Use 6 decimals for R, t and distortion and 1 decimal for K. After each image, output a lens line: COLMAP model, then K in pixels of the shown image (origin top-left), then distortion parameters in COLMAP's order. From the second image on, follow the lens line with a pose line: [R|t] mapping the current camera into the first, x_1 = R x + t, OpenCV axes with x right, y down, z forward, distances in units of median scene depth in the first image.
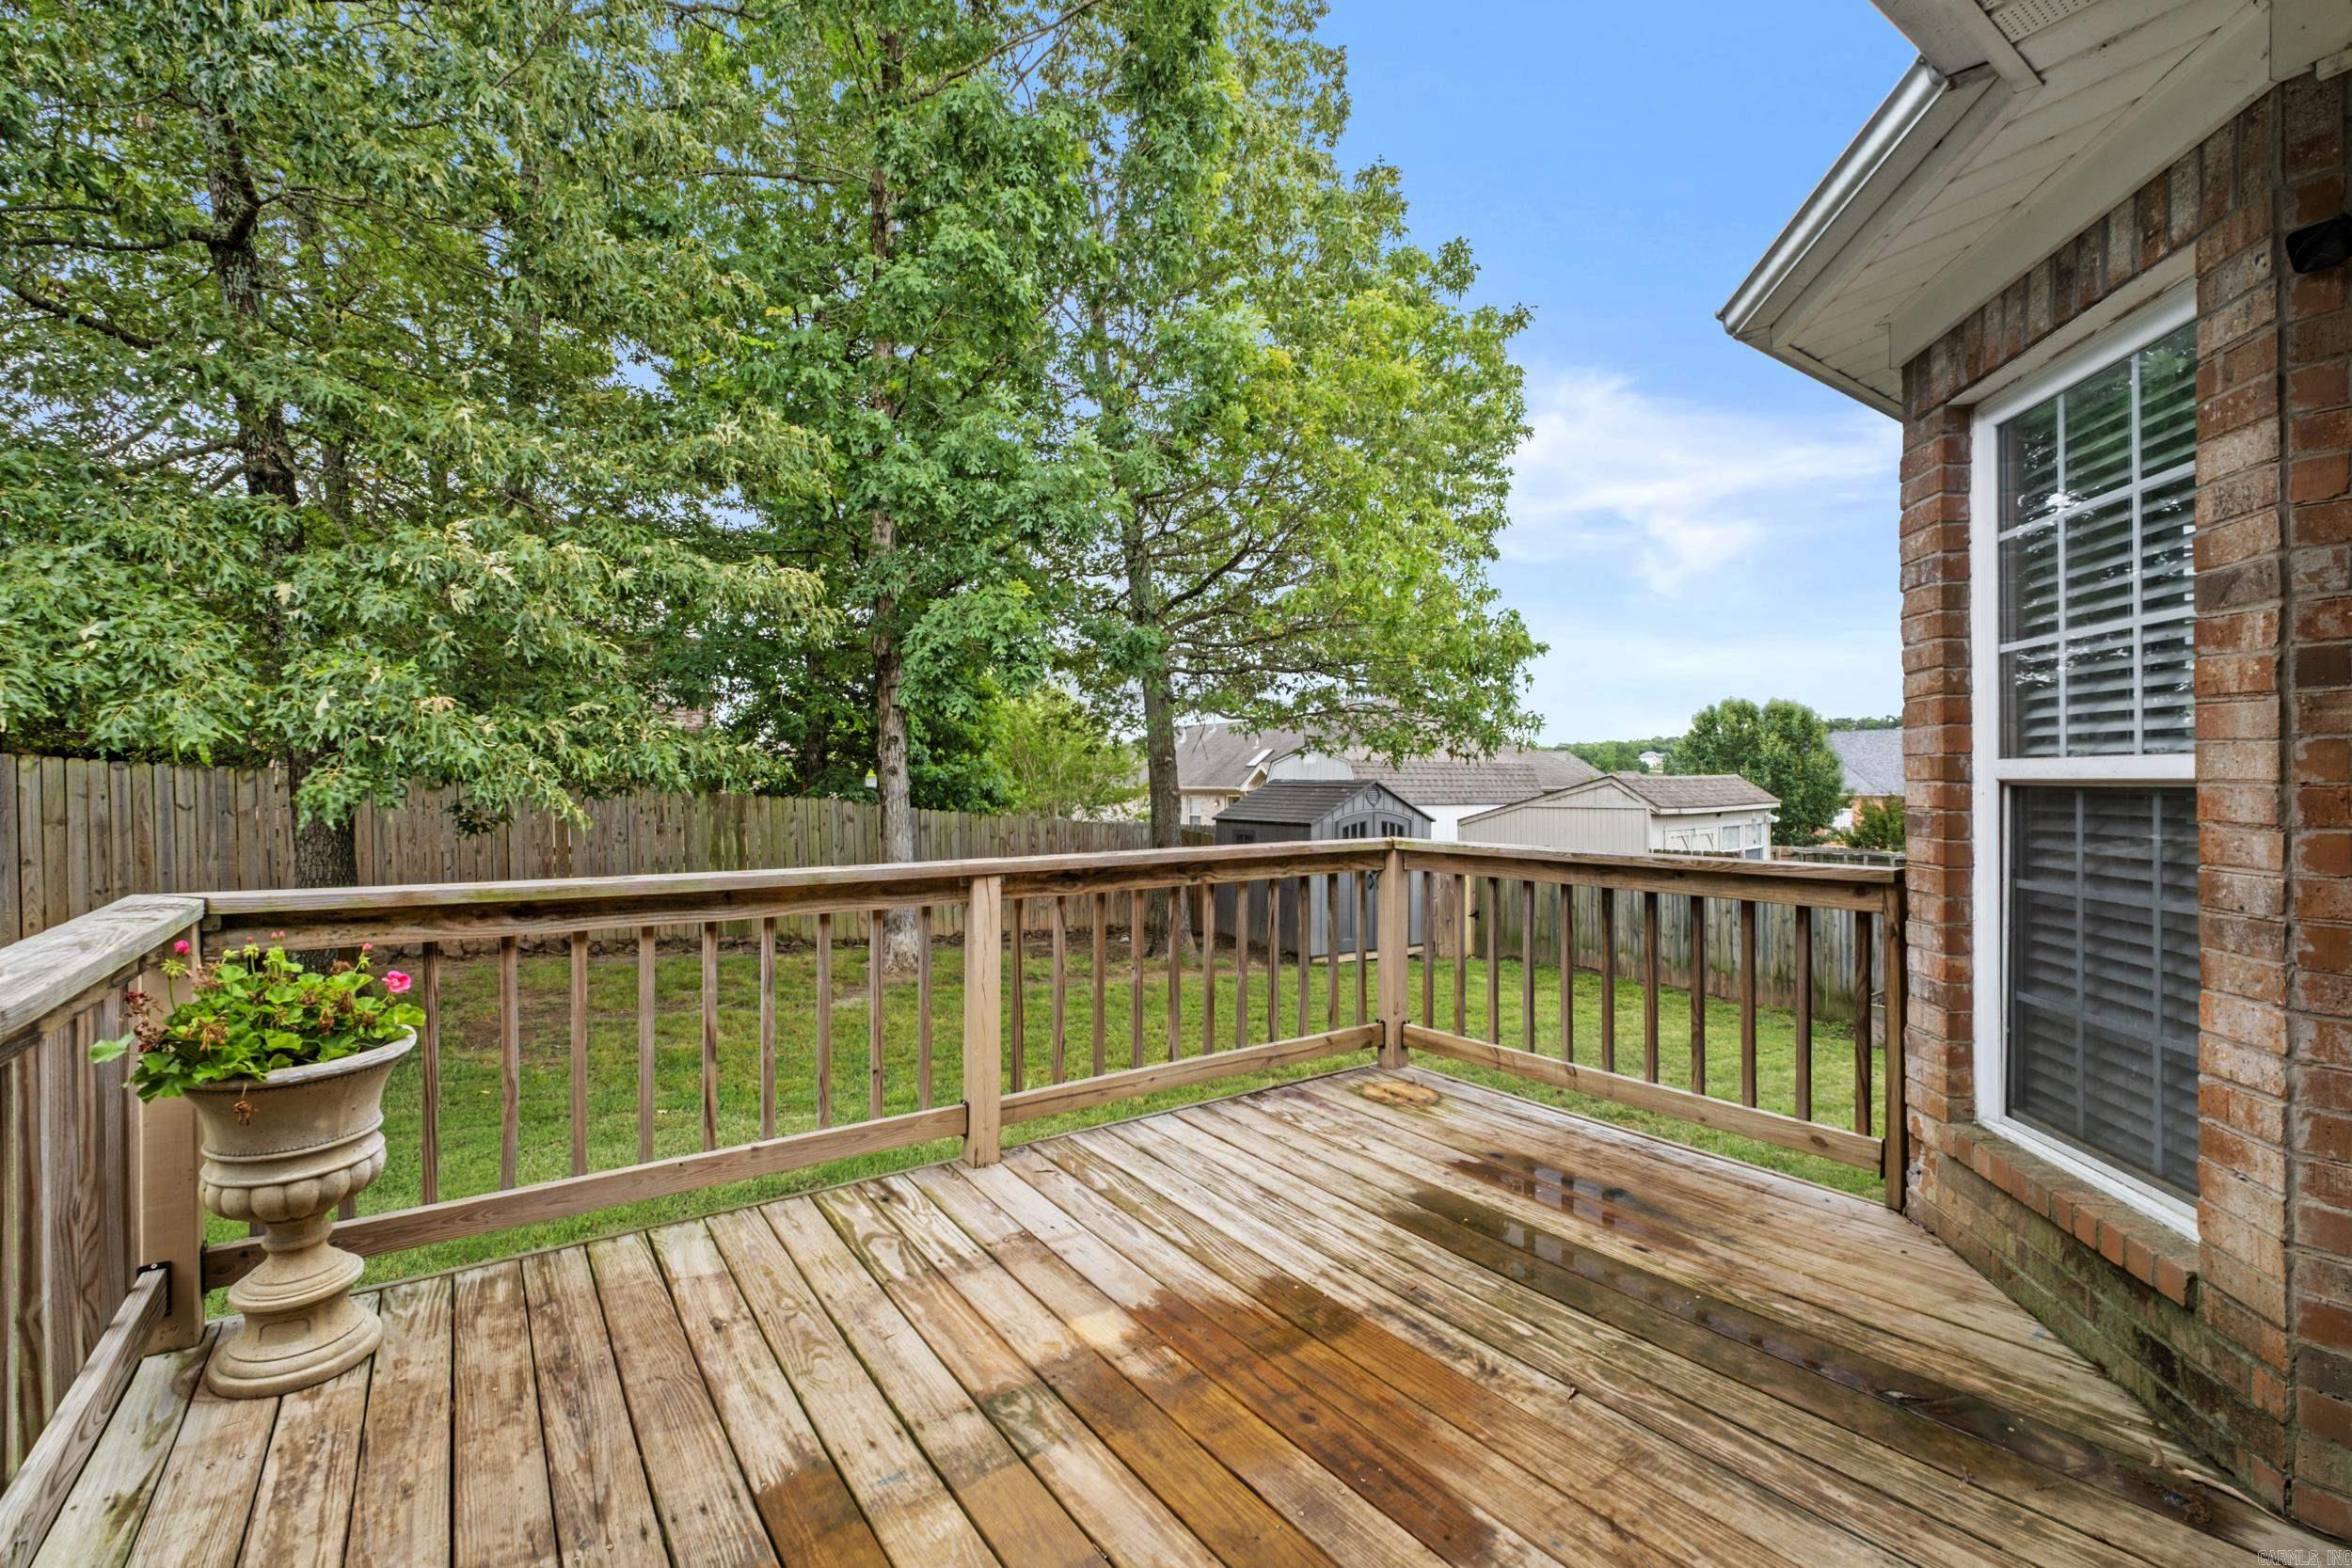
lens RADIAL K [[1030.5, 0, 1168.2], [0, 1030.5, 778.1], [0, 0, 1]] dist [-0.006858, 0.000110]
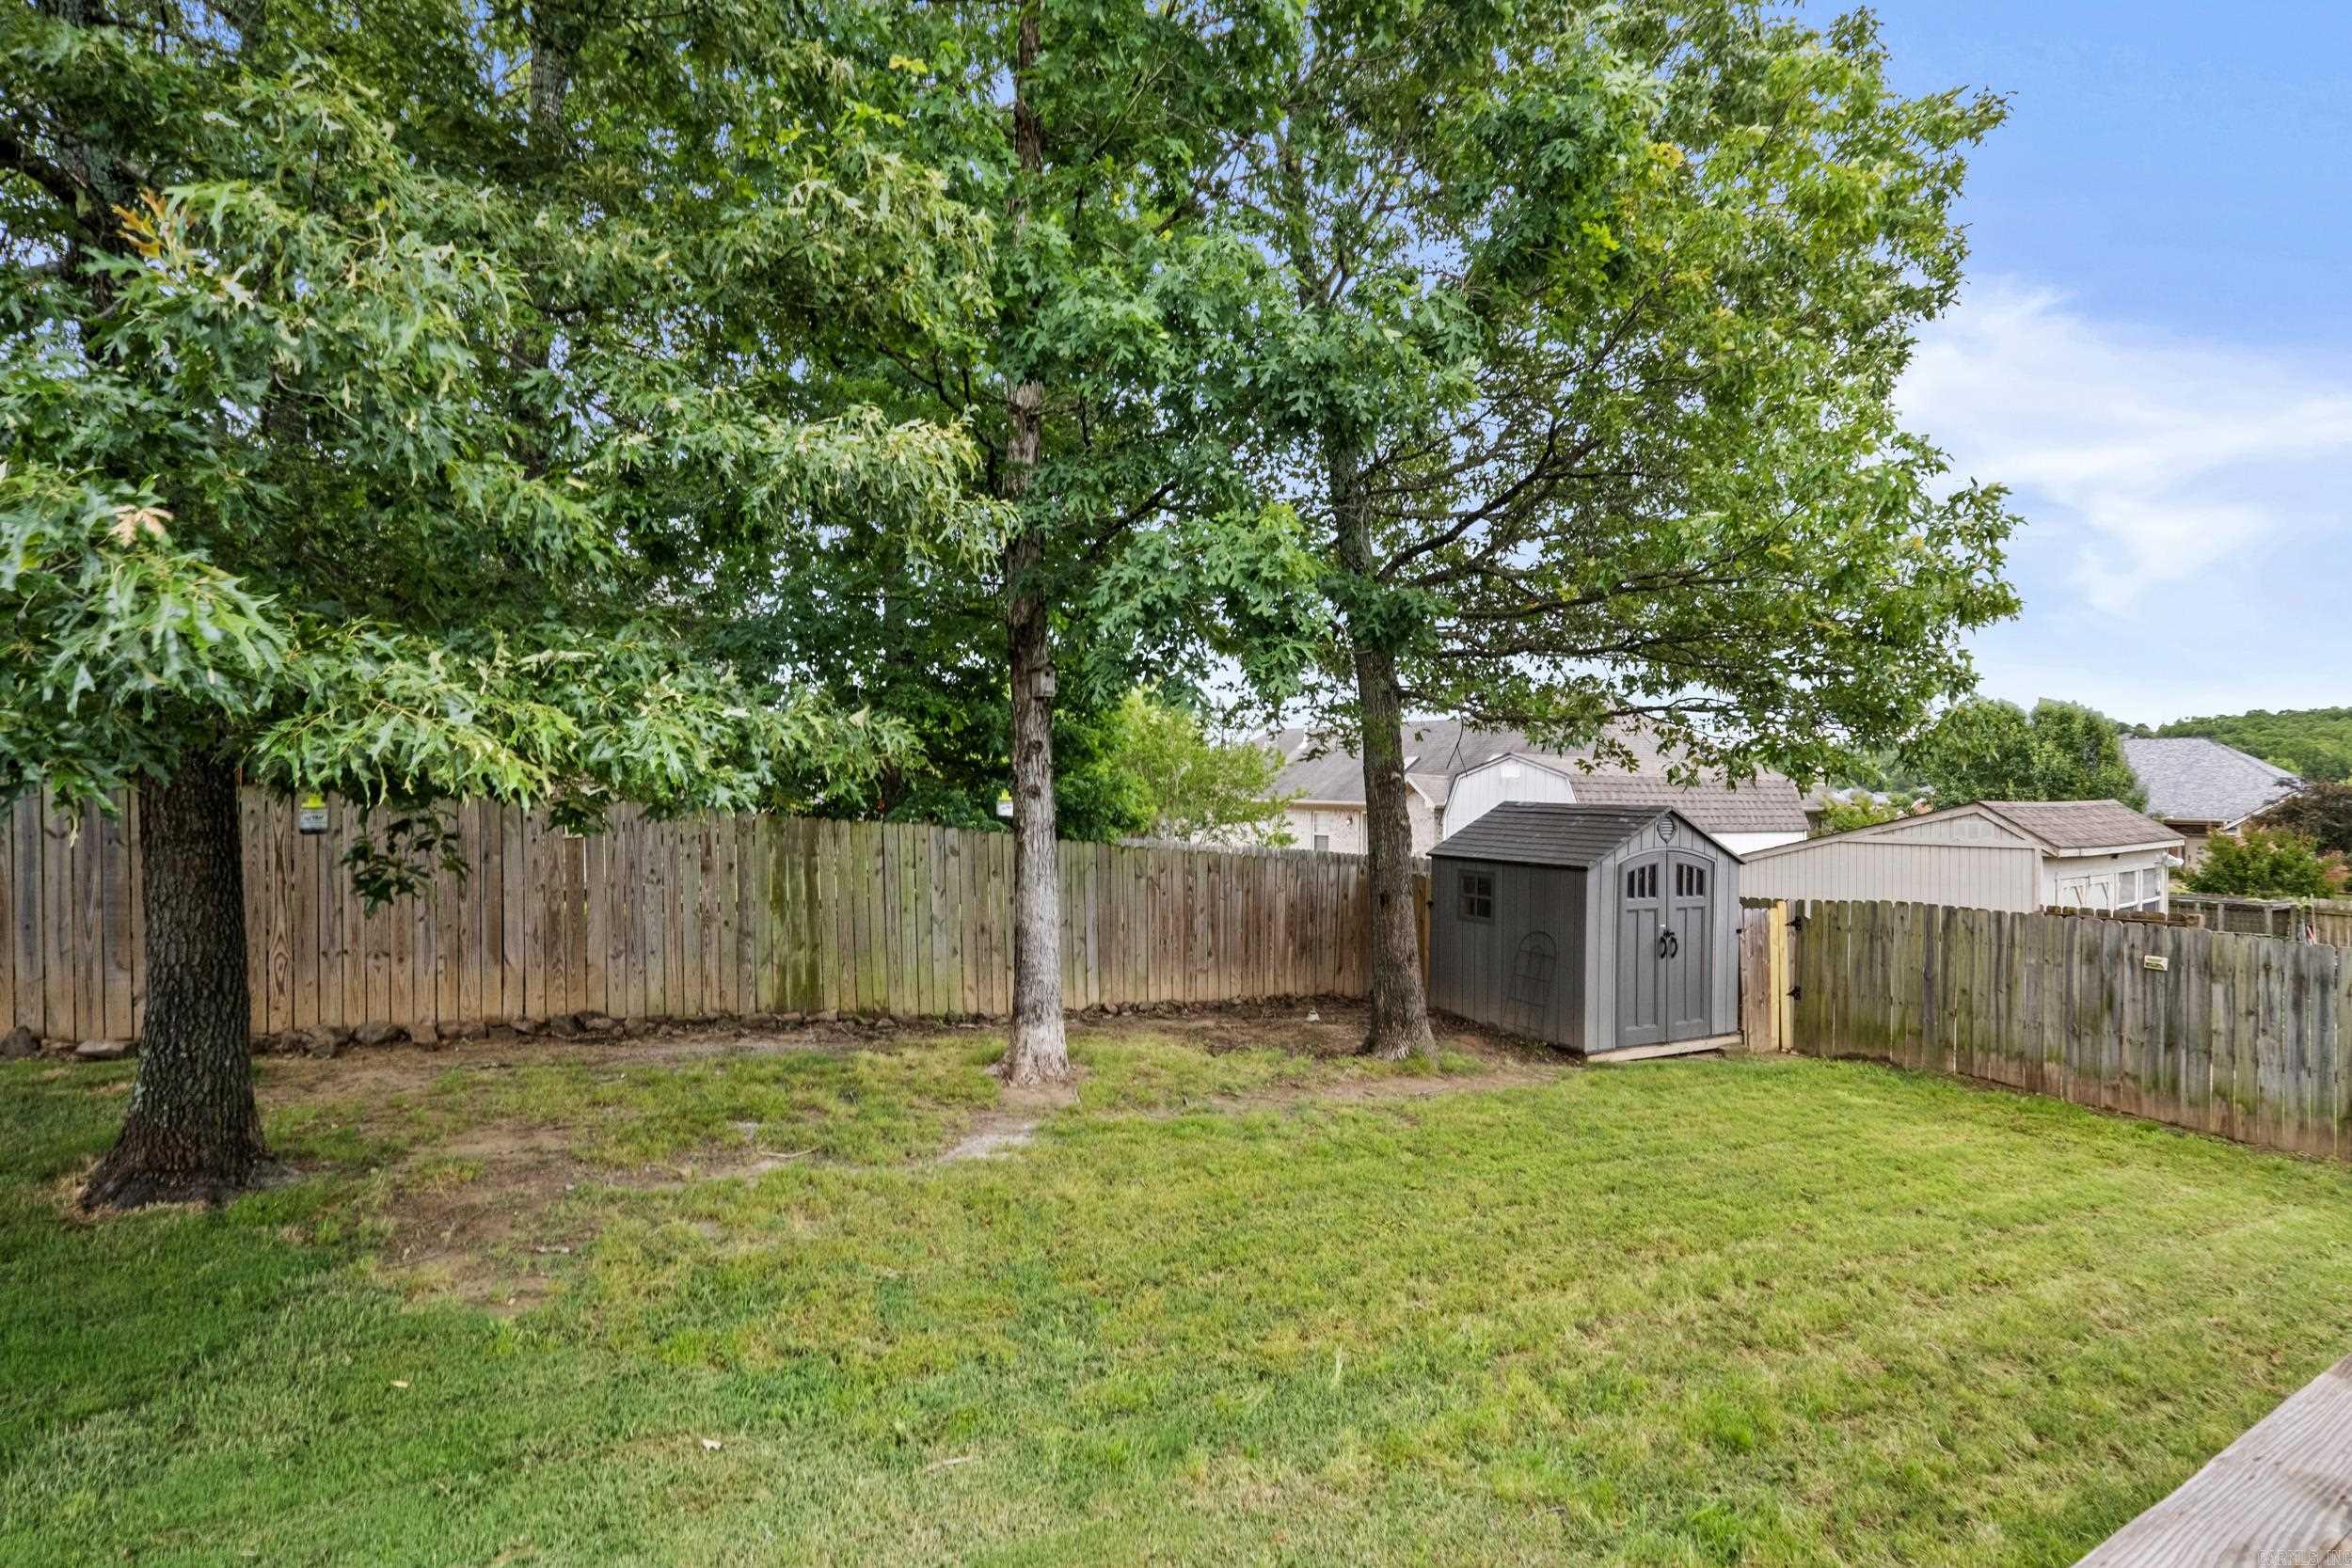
lens RADIAL K [[1158.8, 0, 1176.0], [0, 1158.8, 784.0], [0, 0, 1]] dist [0.003772, 0.000322]
pose [[0.997492, 0.010461, -0.070000, -0.087207], [-0.010544, 0.999944, -0.000804, -0.009313], [0.069988, 0.001540, 0.997547, 0.169679]]
